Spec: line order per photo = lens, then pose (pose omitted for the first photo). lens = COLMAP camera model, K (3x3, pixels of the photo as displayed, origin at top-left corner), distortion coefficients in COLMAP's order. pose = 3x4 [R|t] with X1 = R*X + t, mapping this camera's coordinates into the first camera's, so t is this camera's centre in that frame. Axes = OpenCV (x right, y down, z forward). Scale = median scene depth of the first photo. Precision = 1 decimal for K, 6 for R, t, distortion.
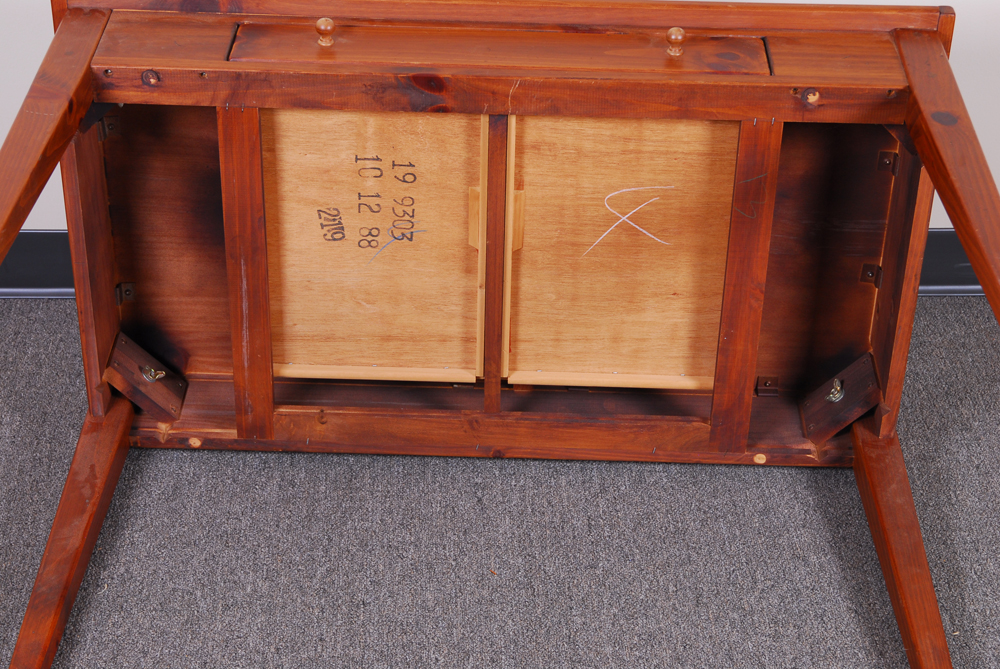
lens RADIAL K [[1907.0, 0, 491.9], [0, 1907.0, 355.6], [0, 0, 1]] dist [-0.025663, 0.000000]
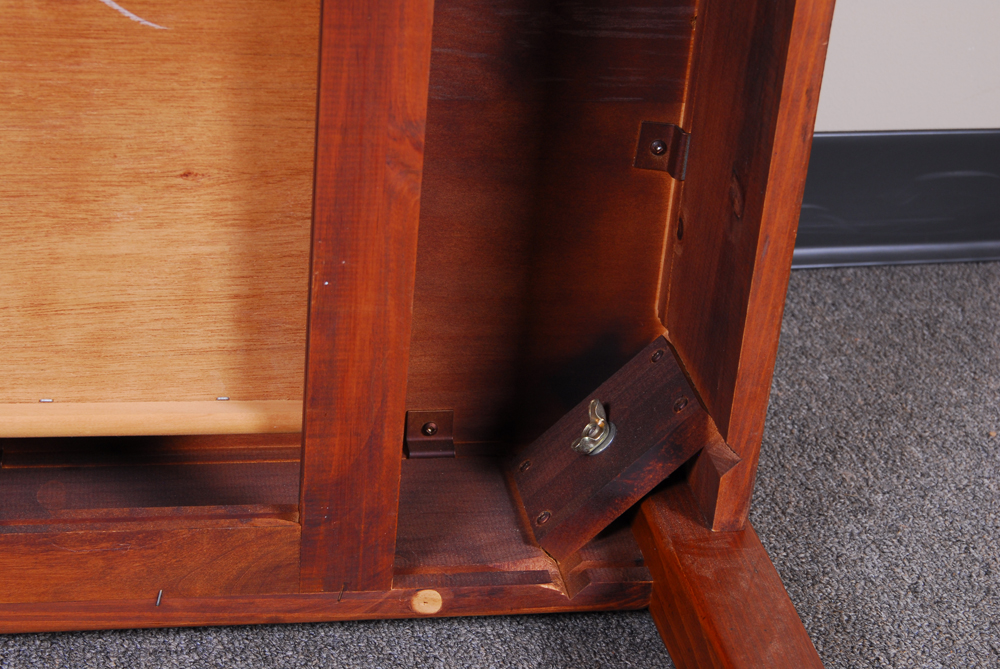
lens RADIAL K [[1907.0, 0, 474.3], [0, 1907.0, 343.8], [0, 0, 1]] dist [-0.025663, 0.000000]
pose [[0.978756, -0.038577, 0.201364, 0.072039], [0.058112, 0.994060, -0.092021, 0.037907], [-0.196618, 0.101768, 0.975184, 0.605627]]
